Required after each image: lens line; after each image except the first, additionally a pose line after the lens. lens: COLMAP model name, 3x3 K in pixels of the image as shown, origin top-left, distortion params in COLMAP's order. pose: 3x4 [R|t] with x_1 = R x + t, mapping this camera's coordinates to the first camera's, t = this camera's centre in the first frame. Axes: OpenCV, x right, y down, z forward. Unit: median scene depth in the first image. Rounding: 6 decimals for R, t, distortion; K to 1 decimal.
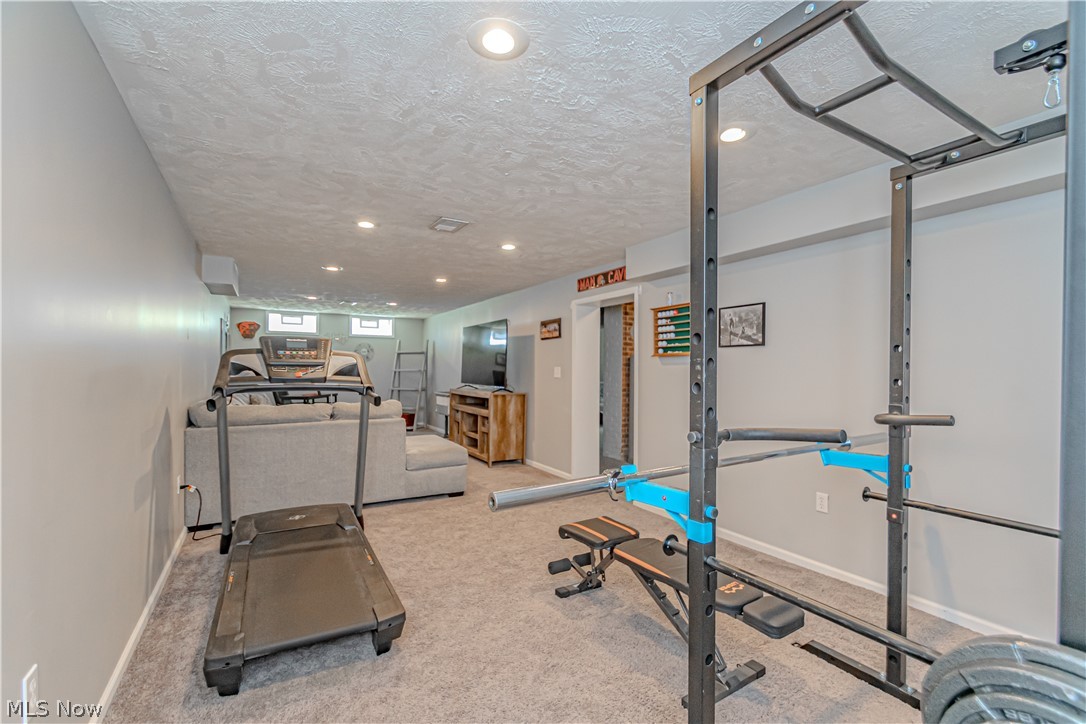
lens RADIAL K [[475.6, 0, 540.7], [0, 475.6, 372.8], [0, 0, 1]] dist [-0.000799, -0.000595]
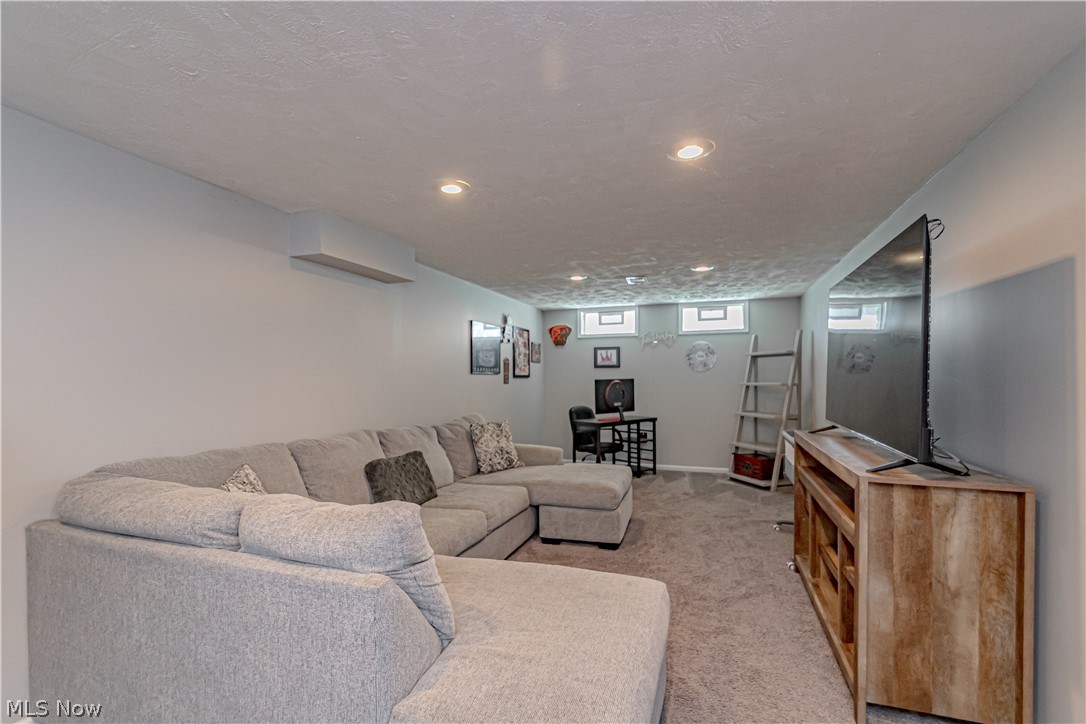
lens RADIAL K [[475.6, 0, 540.7], [0, 475.6, 372.8], [0, 0, 1]] dist [-0.000799, -0.000595]
pose [[0.639623, -0.014327, -0.768555, -0.001914], [0.003070, 0.999866, -0.016084, -0.013739], [0.768682, 0.007928, 0.639582, 0.512420]]
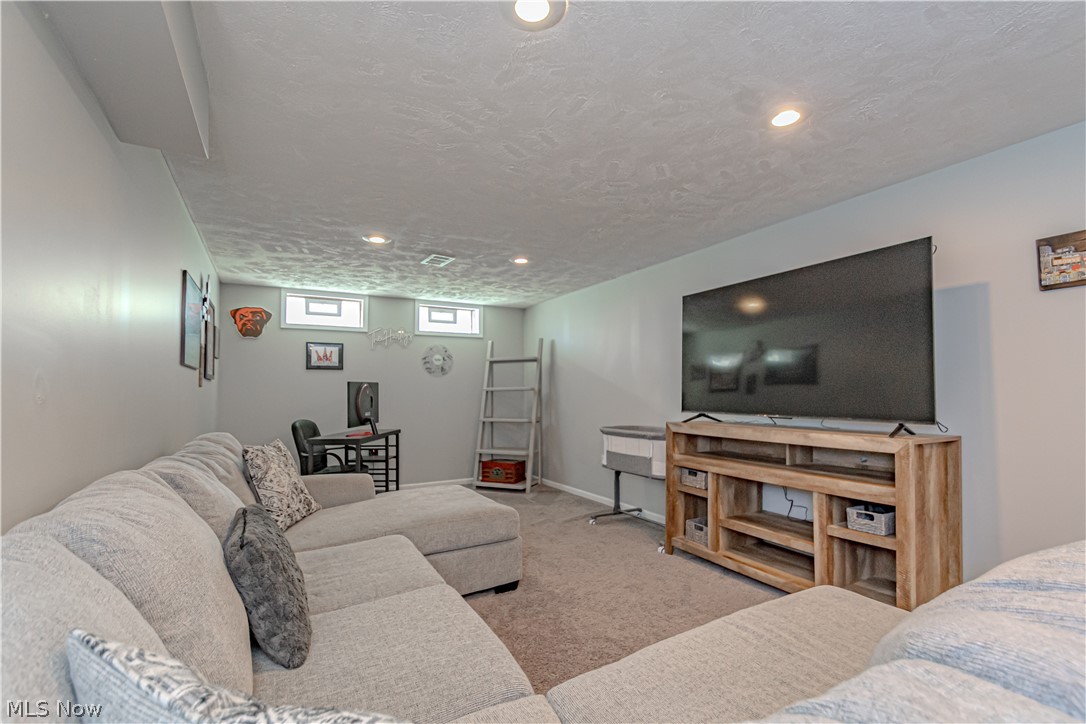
lens RADIAL K [[481.3, 0, 537.0], [0, 481.3, 368.3], [0, 0, 1]] dist [0.013790, -0.000030]
pose [[0.999522, -0.015244, -0.026877, -0.290468], [0.013702, 0.998299, -0.056669, 0.005147], [0.027696, 0.056274, 0.998031, 0.490347]]
